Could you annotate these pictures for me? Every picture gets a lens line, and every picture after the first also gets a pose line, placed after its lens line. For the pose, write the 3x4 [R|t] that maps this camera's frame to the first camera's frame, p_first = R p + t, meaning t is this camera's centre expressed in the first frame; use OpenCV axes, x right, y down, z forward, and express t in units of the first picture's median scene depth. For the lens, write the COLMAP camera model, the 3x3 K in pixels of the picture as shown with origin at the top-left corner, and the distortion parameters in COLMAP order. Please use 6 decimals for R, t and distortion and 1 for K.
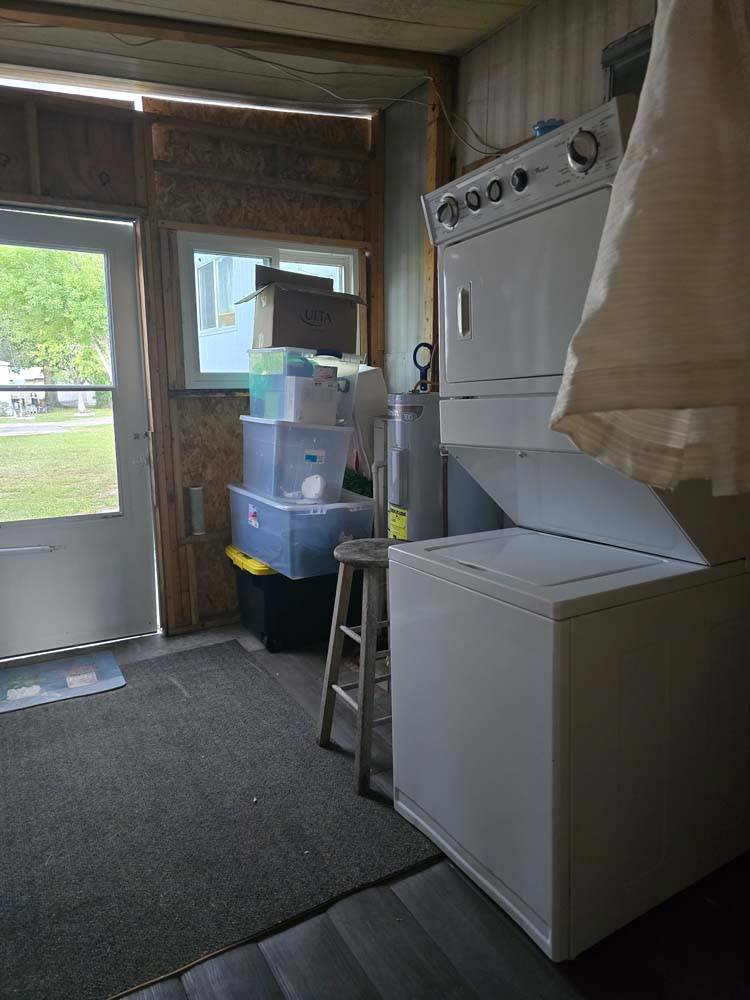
lens RADIAL K [[675.1, 0, 375.0], [0, 675.1, 500.0], [0, 0, 1]] dist [0.070746, -0.064481]
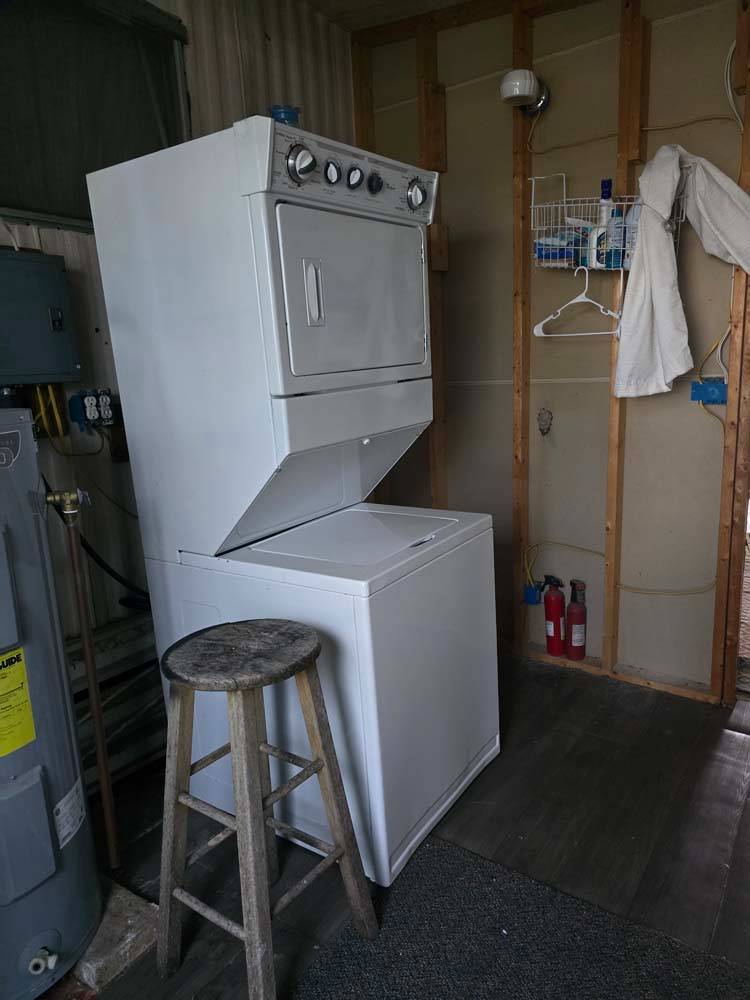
lens RADIAL K [[675.1, 0, 375.0], [0, 675.1, 500.0], [0, 0, 1]] dist [0.070746, -0.064481]
pose [[-0.422766, -0.152966, 0.893236, -0.732614], [0.200389, 0.945474, 0.256755, -0.242750], [-0.883806, 0.287542, -0.369061, 1.366053]]
